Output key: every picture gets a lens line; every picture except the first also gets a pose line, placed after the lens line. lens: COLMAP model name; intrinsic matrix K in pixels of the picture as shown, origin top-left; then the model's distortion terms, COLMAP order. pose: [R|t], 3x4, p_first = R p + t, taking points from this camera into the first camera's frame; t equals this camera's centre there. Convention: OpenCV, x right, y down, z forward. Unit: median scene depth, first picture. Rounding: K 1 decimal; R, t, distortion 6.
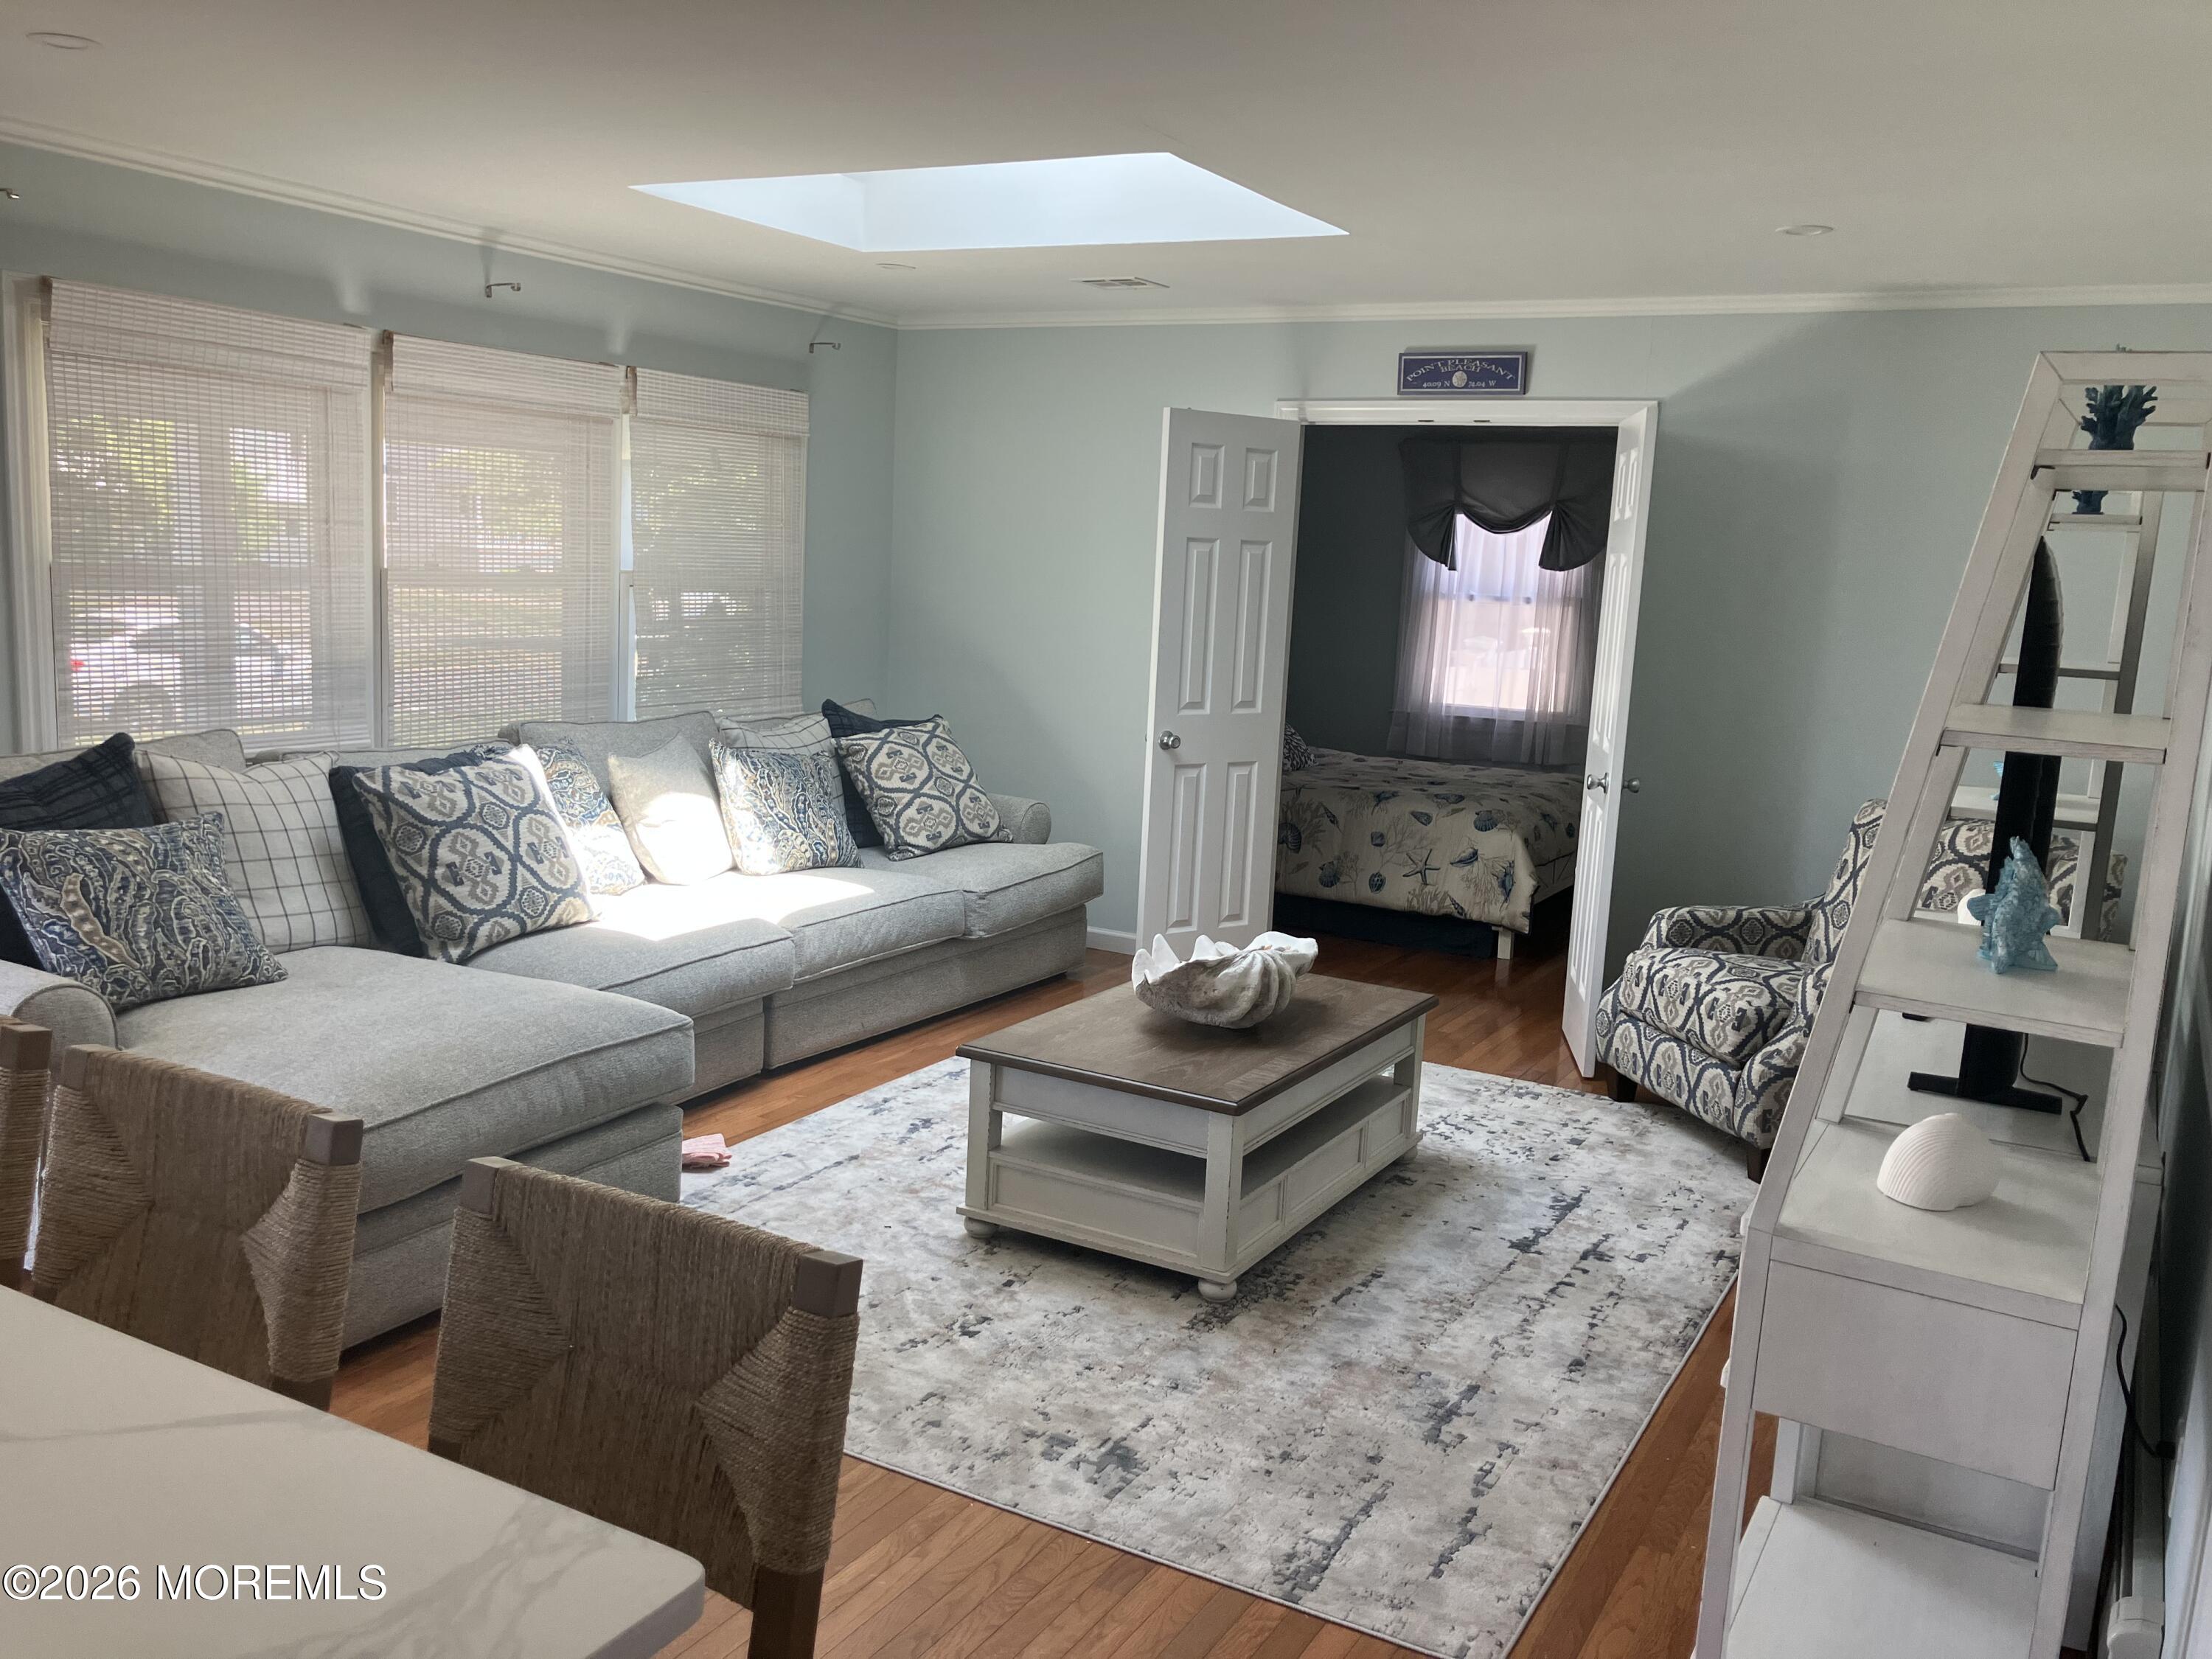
lens RADIAL K [[1826.9, 0, 1113.4], [0, 1826.9, 843.1], [0, 0, 1]] dist [0.038582, -0.030377]
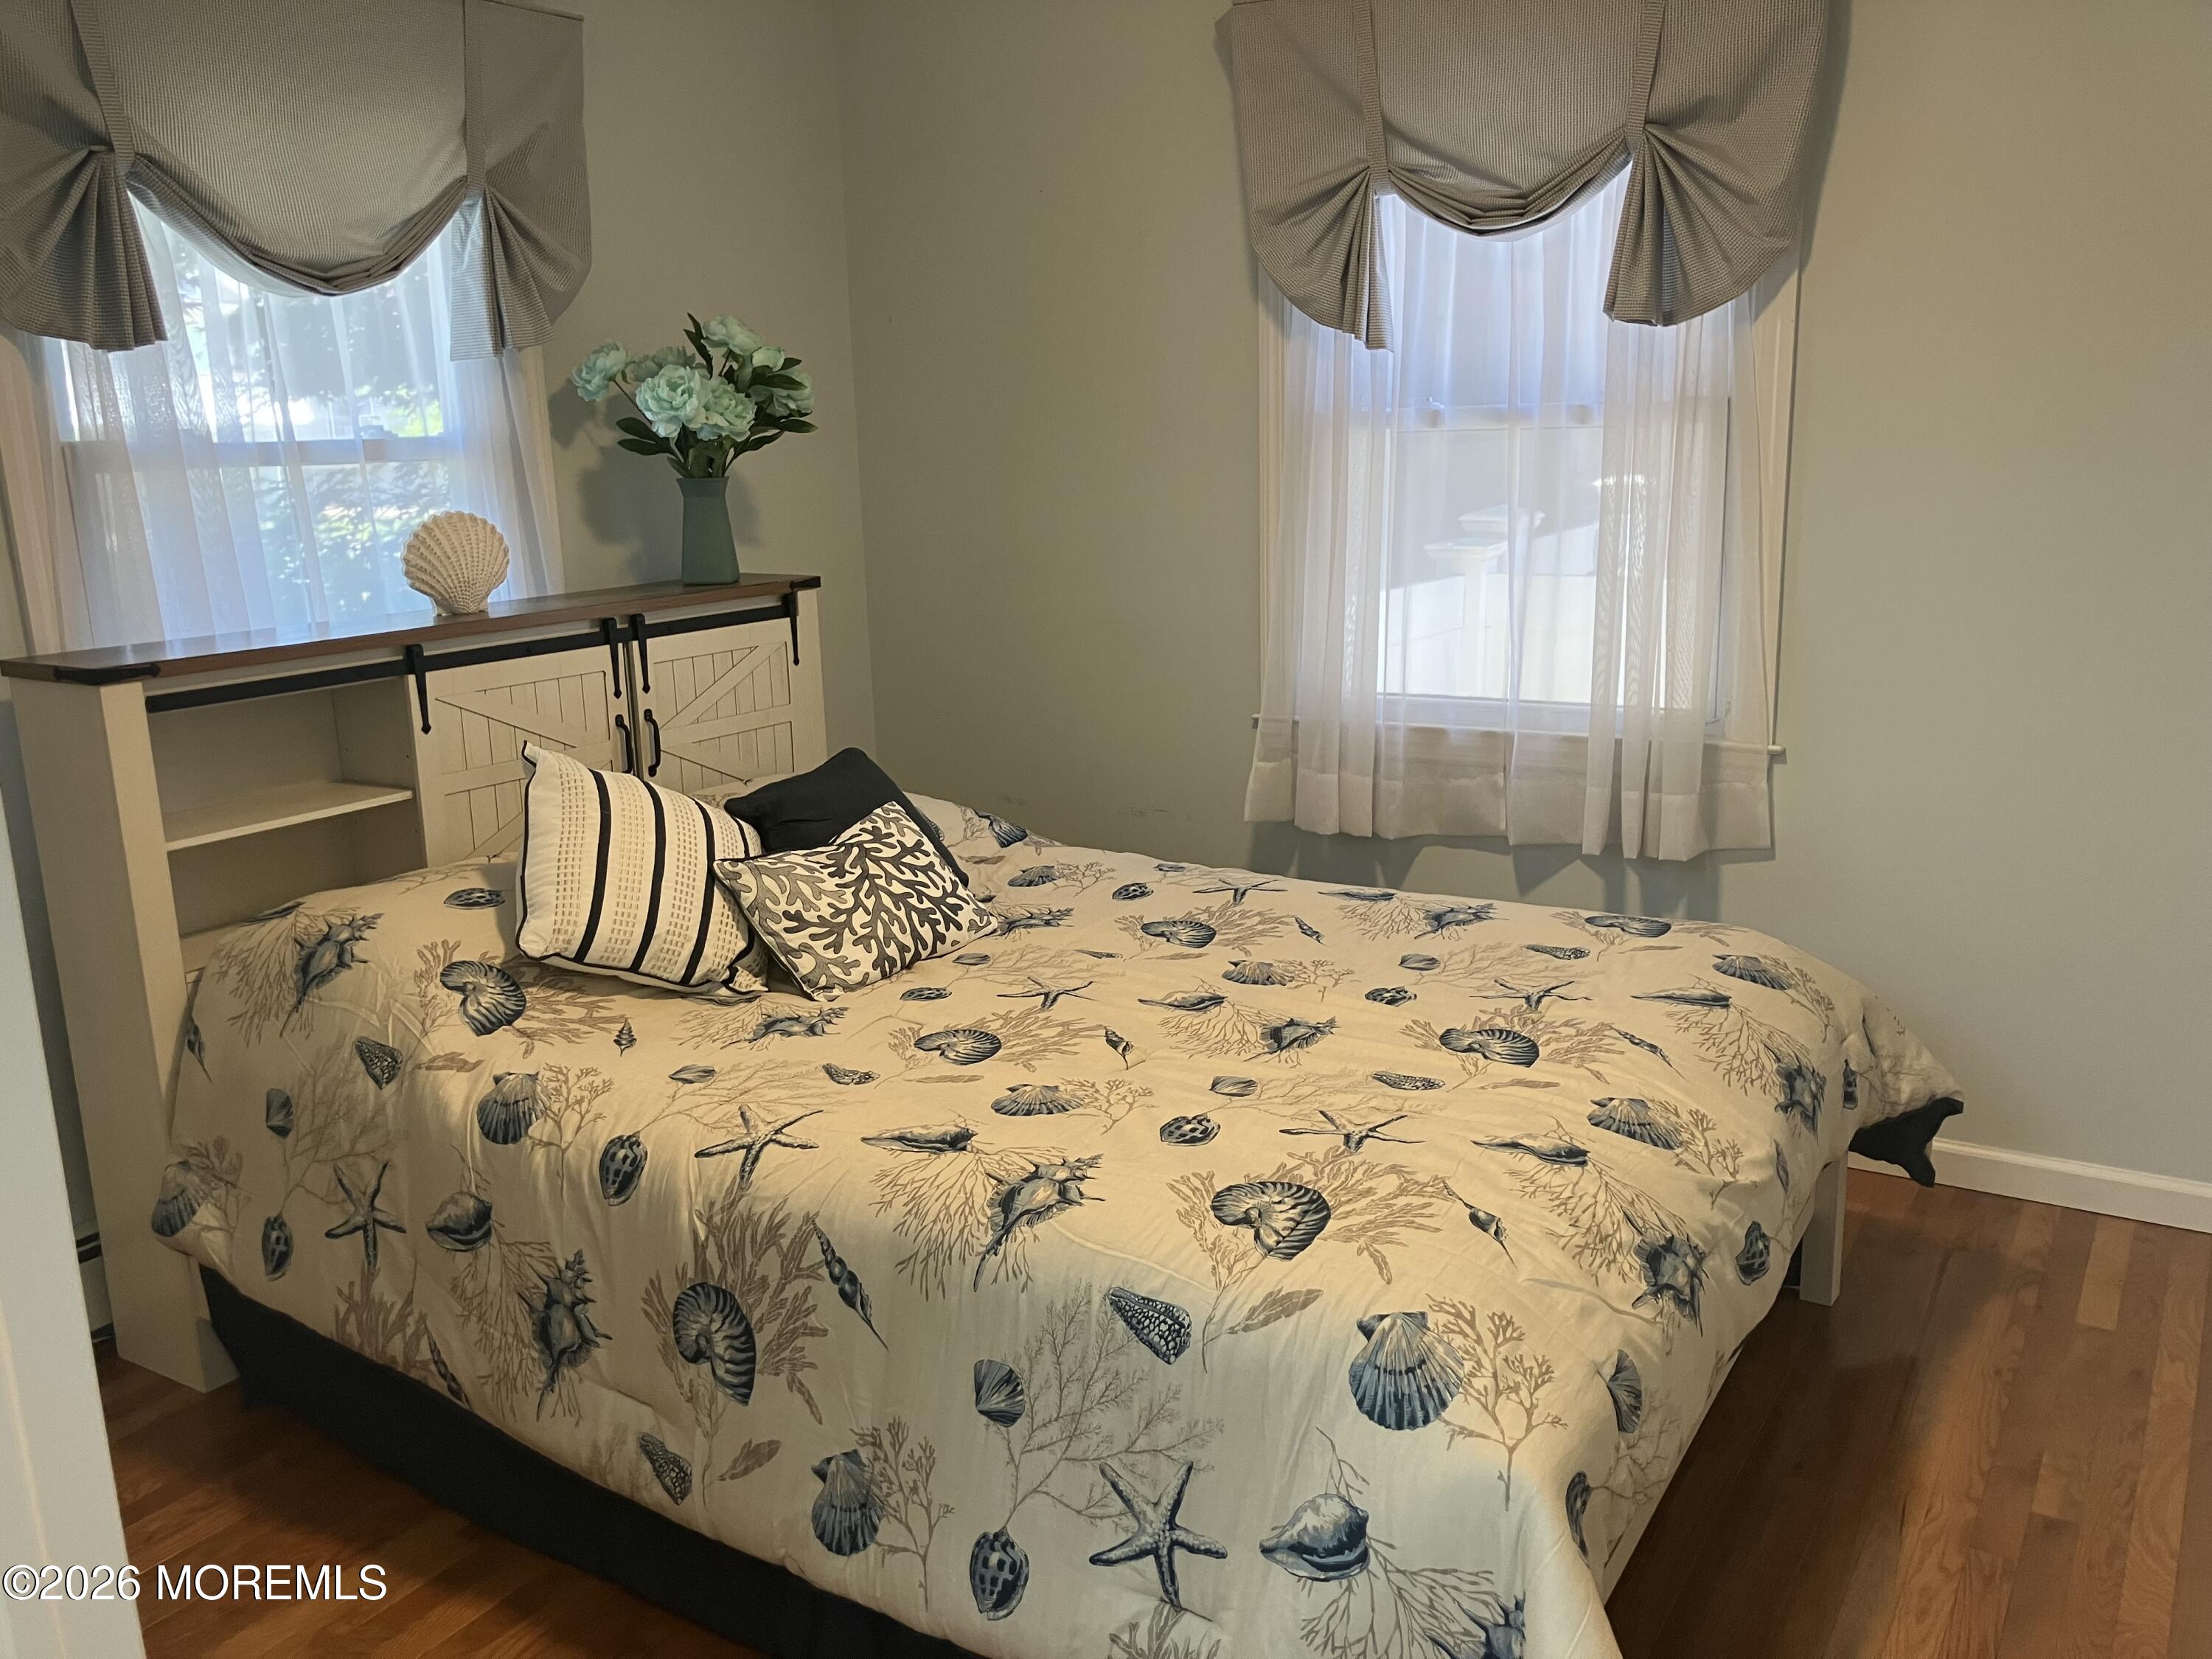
lens RADIAL K [[1826.9, 0, 1101.8], [0, 1826.9, 818.6], [0, 0, 1]] dist [0.038582, -0.030377]
pose [[0.995868, -0.061756, -0.066577, 0.202802], [0.065767, 0.996039, 0.059847, -0.107880], [0.062617, -0.063978, 0.995985, 0.840870]]
